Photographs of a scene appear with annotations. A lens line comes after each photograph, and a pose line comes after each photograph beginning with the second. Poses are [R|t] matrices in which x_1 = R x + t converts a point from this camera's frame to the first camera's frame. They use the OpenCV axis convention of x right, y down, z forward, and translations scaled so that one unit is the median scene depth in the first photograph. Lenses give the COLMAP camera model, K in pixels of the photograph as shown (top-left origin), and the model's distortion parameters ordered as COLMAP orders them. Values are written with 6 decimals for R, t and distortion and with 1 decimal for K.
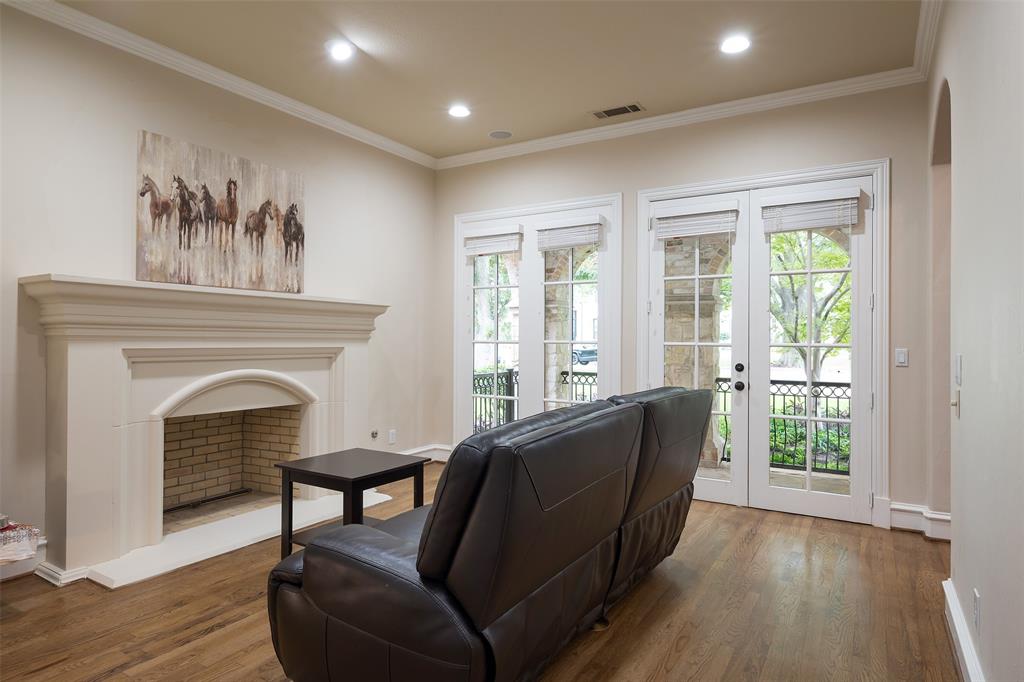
lens RADIAL K [[587.2, 0, 512.0], [0, 587.2, 341.0], [0, 0, 1]] dist [-0.001907, -0.000557]
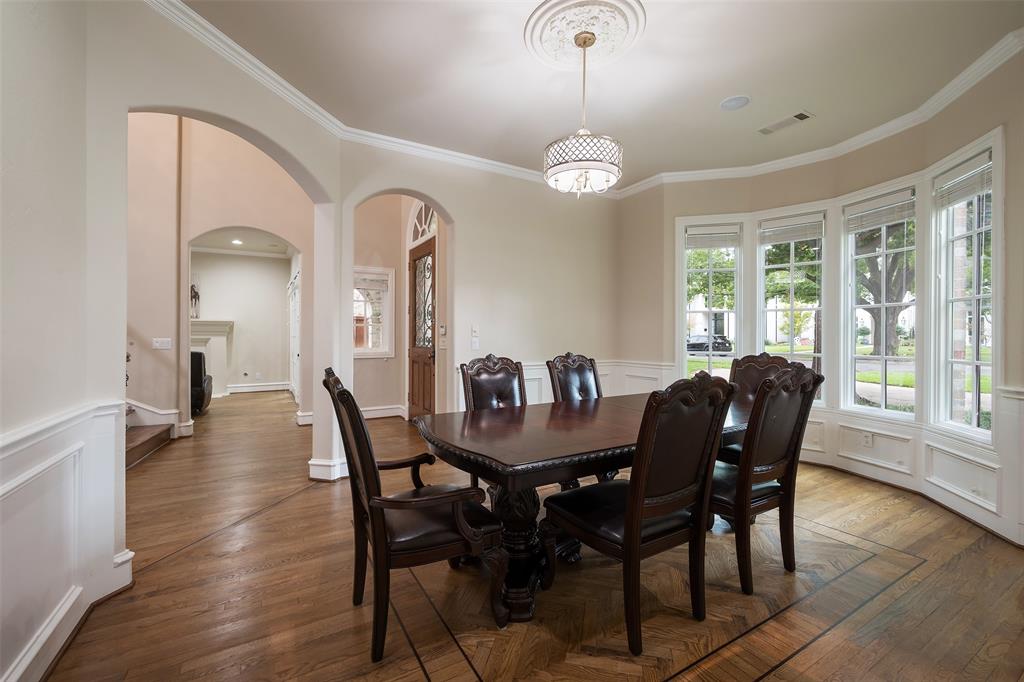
lens RADIAL K [[431.0, 0, 512.0], [0, 431.0, 341.0], [0, 0, 1]] dist [-0.000434, -0.000044]
pose [[0.890217, 0.006859, -0.455485, 2.039178], [-0.004295, 0.999969, 0.006664, 0.006580], [0.455516, -0.003976, 0.890219, -0.110062]]
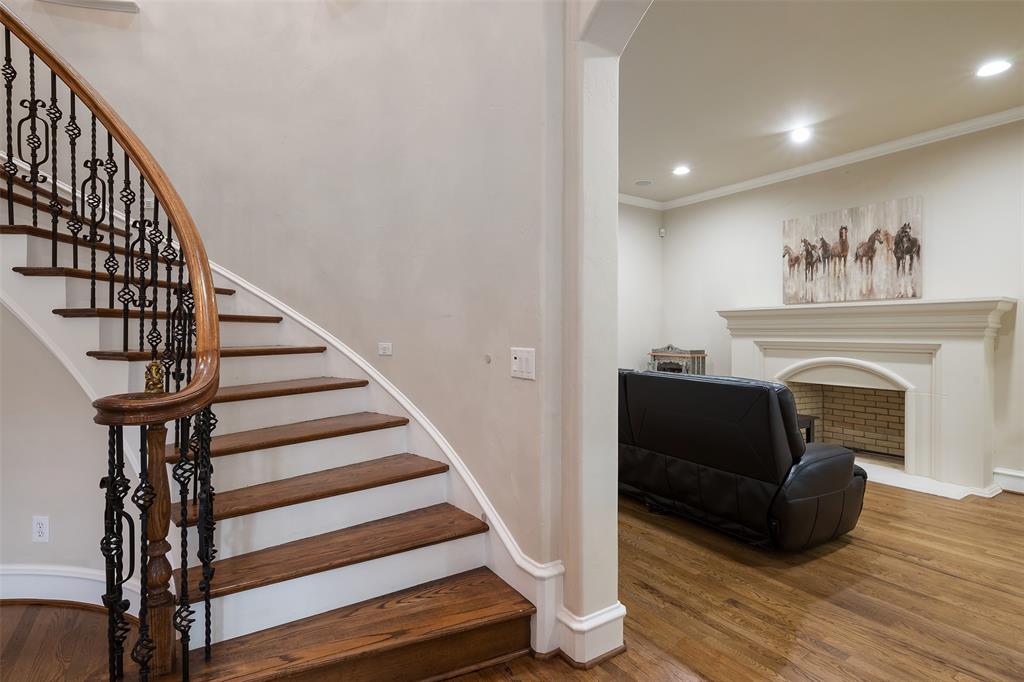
lens RADIAL K [[511.3, 0, 512.0], [0, 511.3, 341.0], [0, 0, 1]] dist [0.000927, 0.000197]
pose [[-0.408790, 0.006565, -0.912605, 1.007163], [-0.006378, 0.999929, 0.010050, 0.000491], [0.912606, 0.009929, -0.408719, 0.768395]]
